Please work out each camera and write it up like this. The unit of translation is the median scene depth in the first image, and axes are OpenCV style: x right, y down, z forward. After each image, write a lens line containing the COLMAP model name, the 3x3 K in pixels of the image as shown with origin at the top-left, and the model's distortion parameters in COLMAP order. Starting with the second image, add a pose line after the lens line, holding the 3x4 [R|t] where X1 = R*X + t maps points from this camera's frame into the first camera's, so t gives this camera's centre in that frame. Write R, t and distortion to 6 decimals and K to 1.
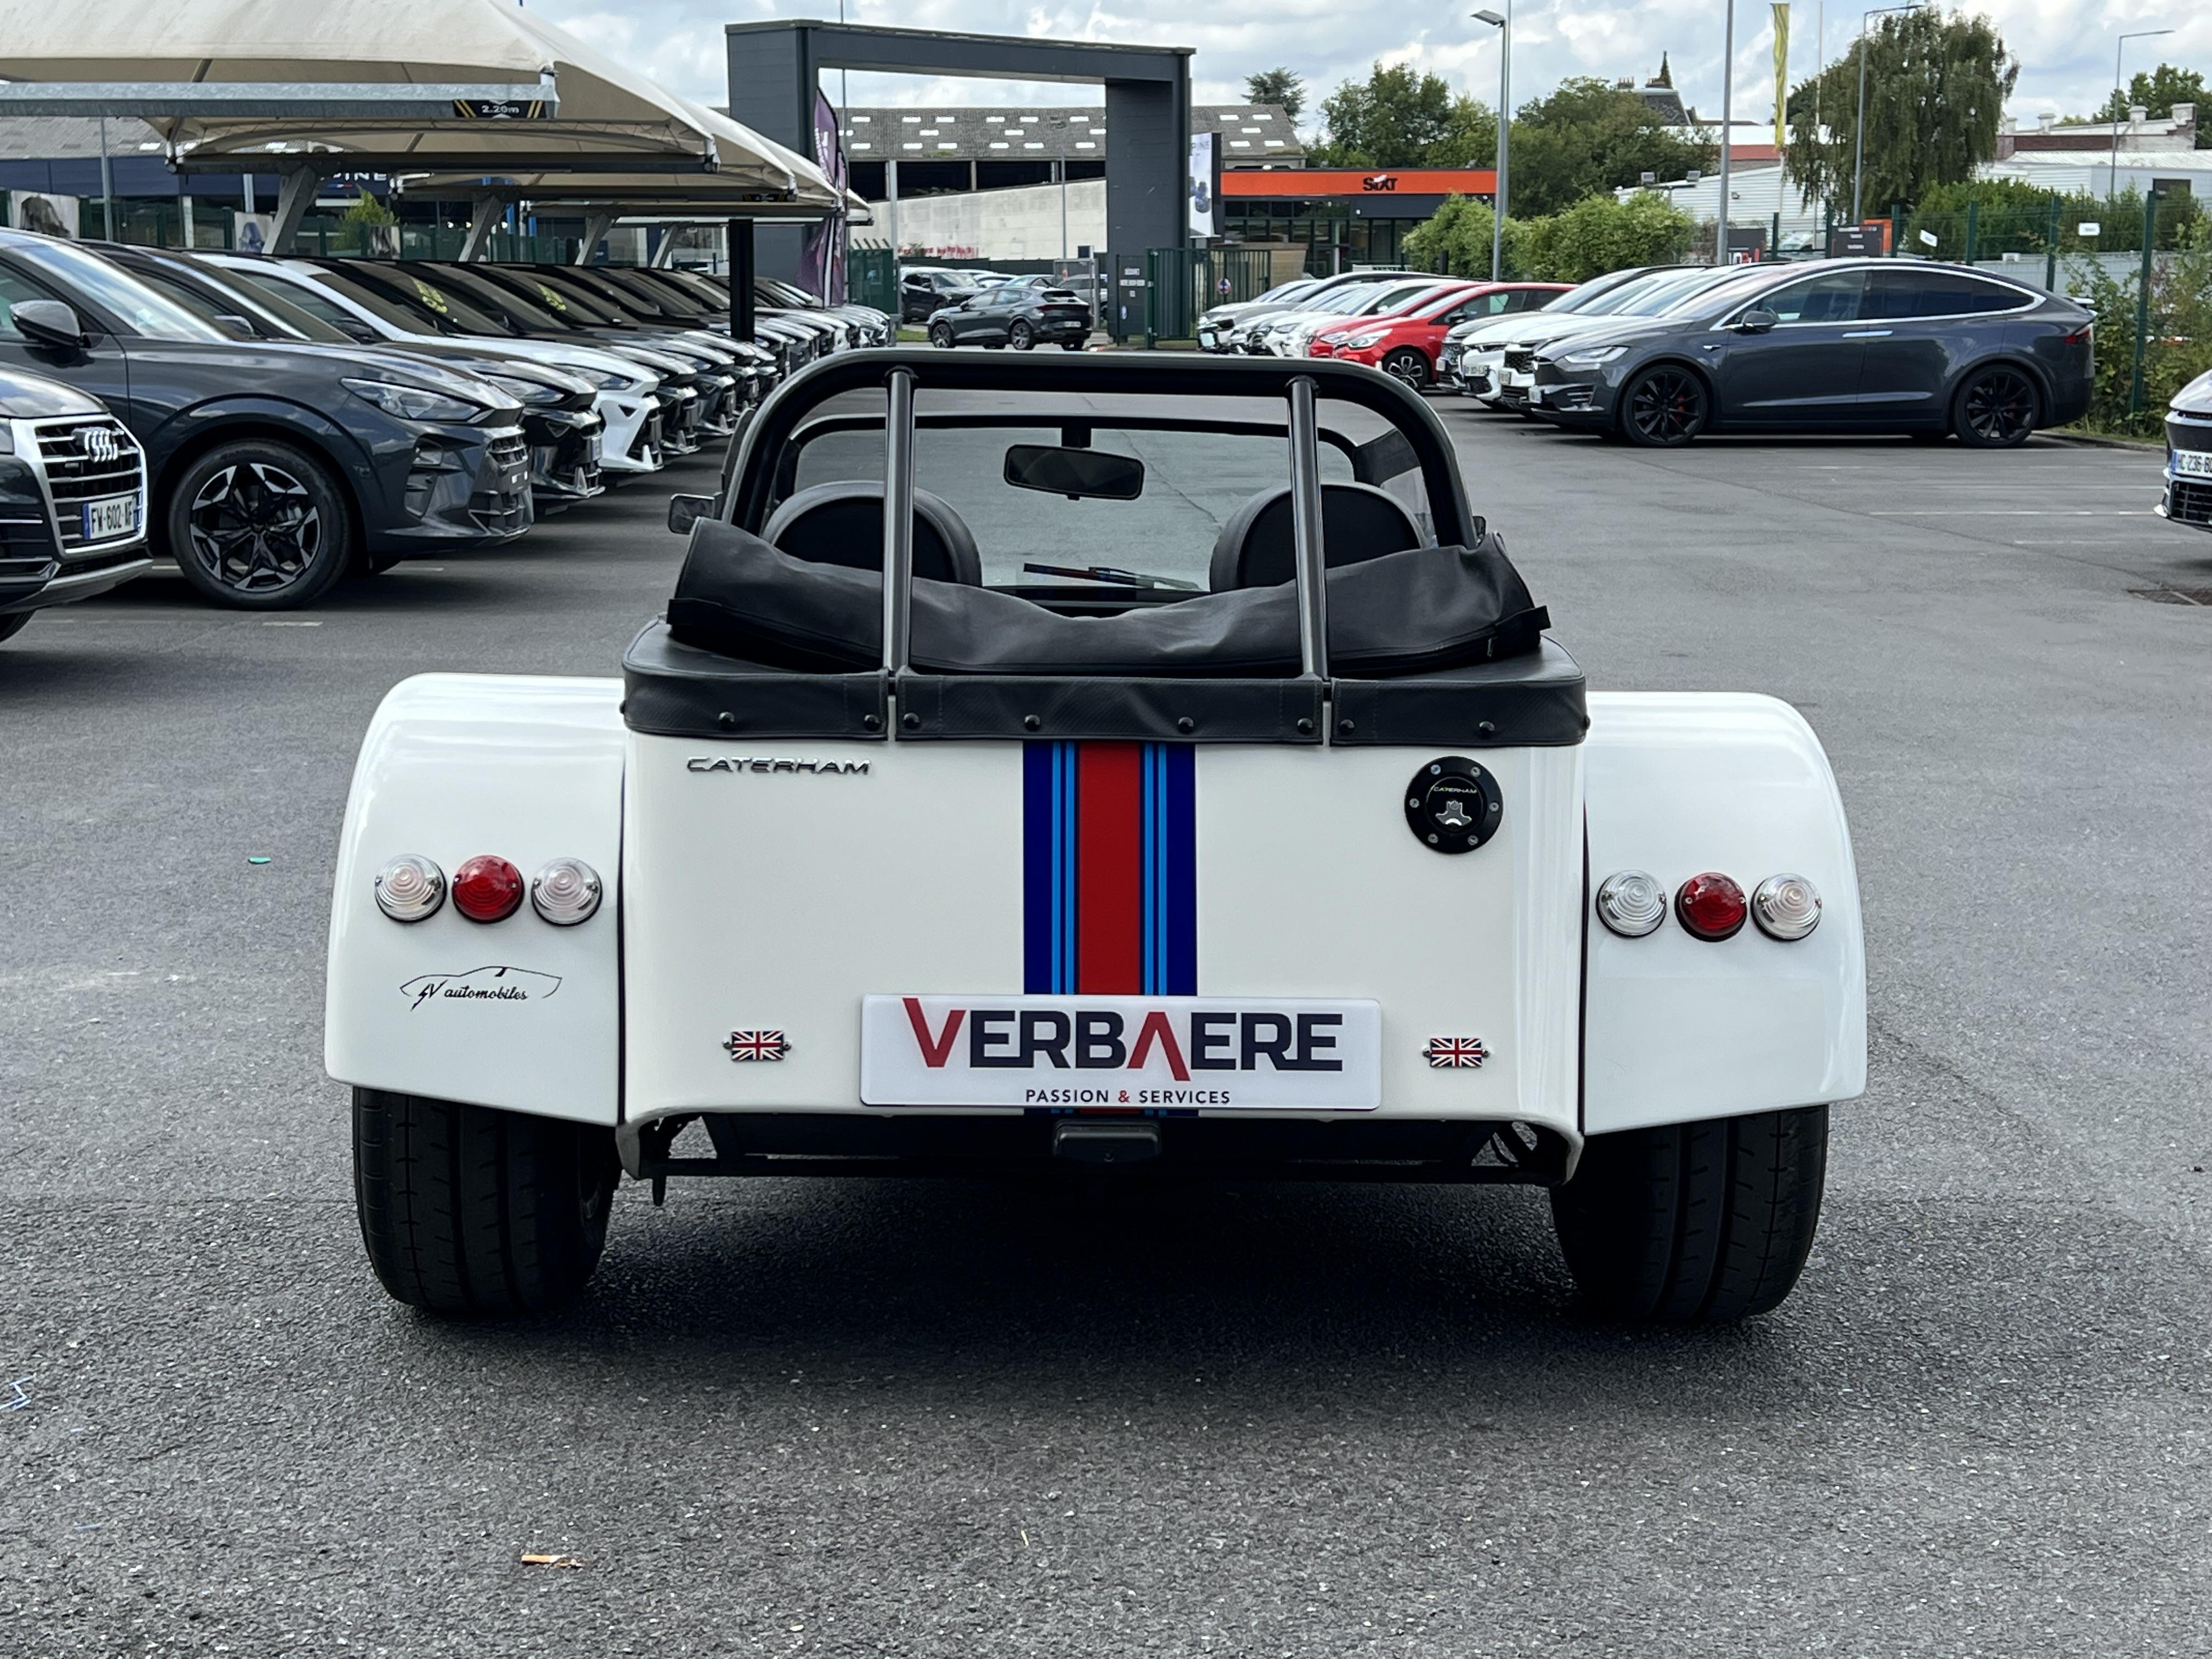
lens RADIAL K [[3103.3, 0, 1106.0], [0, 3103.3, 829.5], [0, 0, 1]] dist [0.167182, -0.500283]
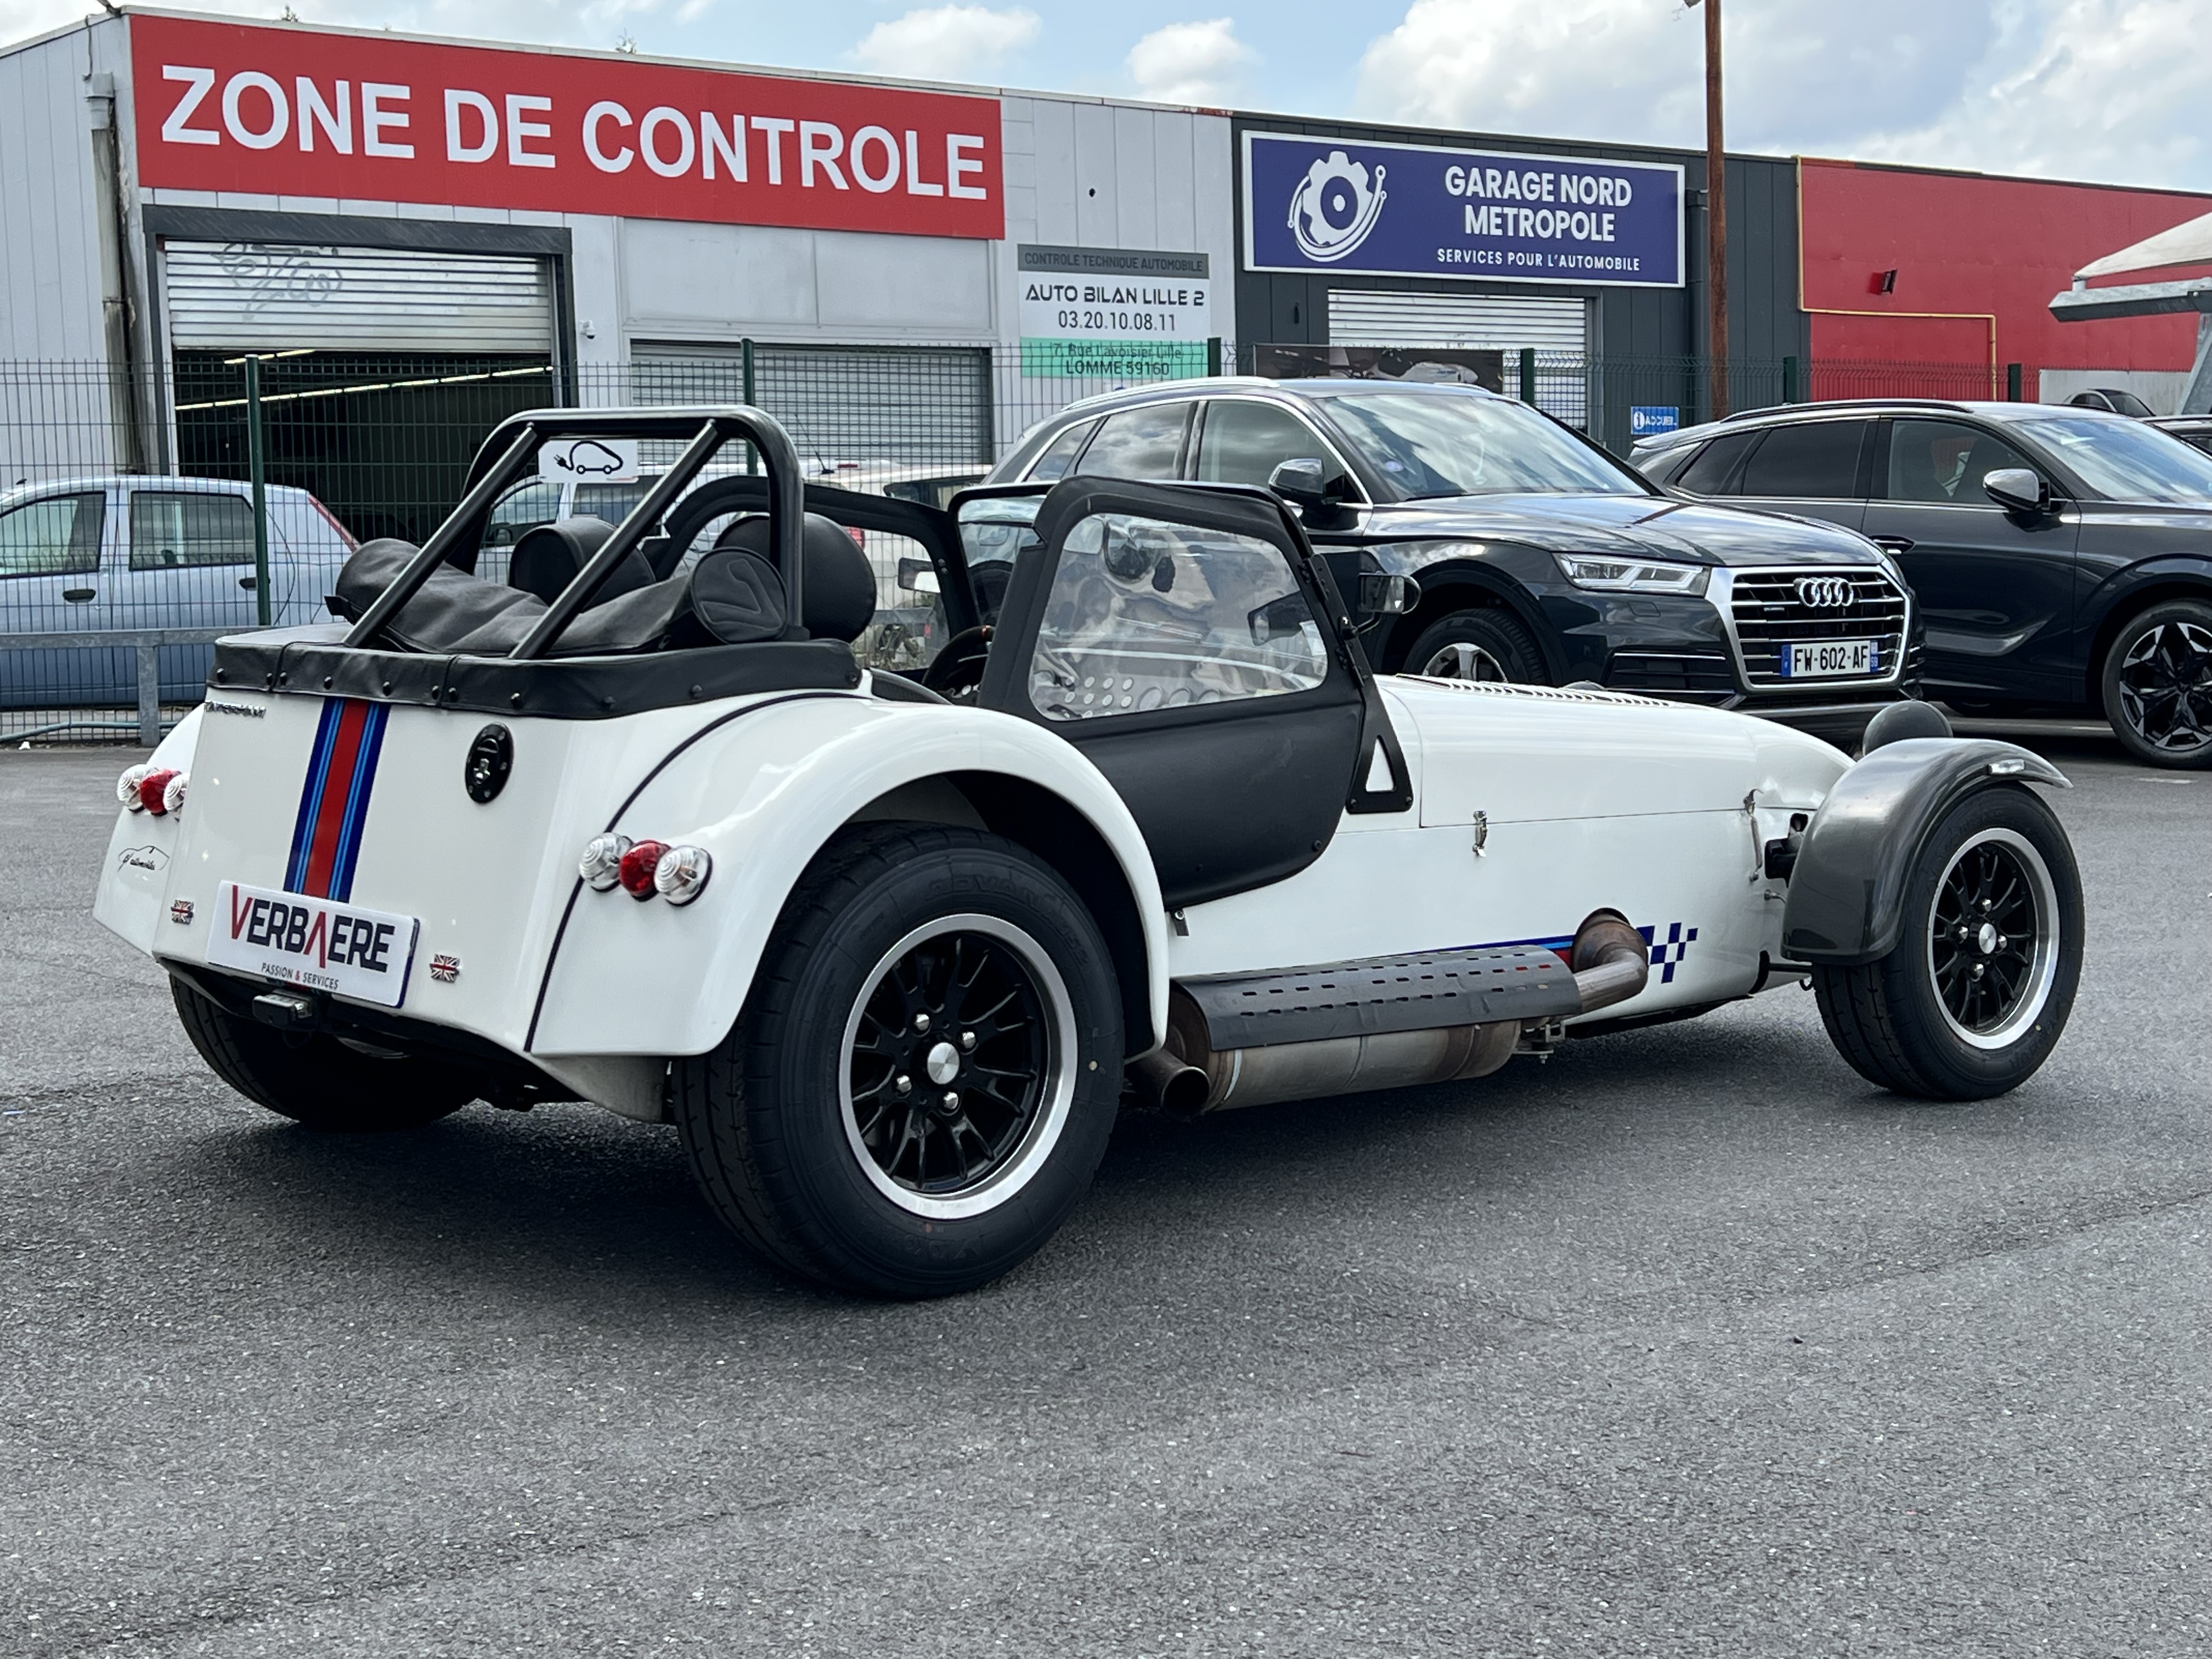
lens RADIAL K [[3103.3, 0, 1106.0], [0, 3103.3, 829.5], [0, 0, 1]] dist [0.167182, -0.500283]
pose [[0.630721, 0.061026, -0.773607, 1.181963], [-0.113170, 0.993479, -0.013896, 0.007028], [0.767714, 0.096313, 0.633514, 0.429970]]
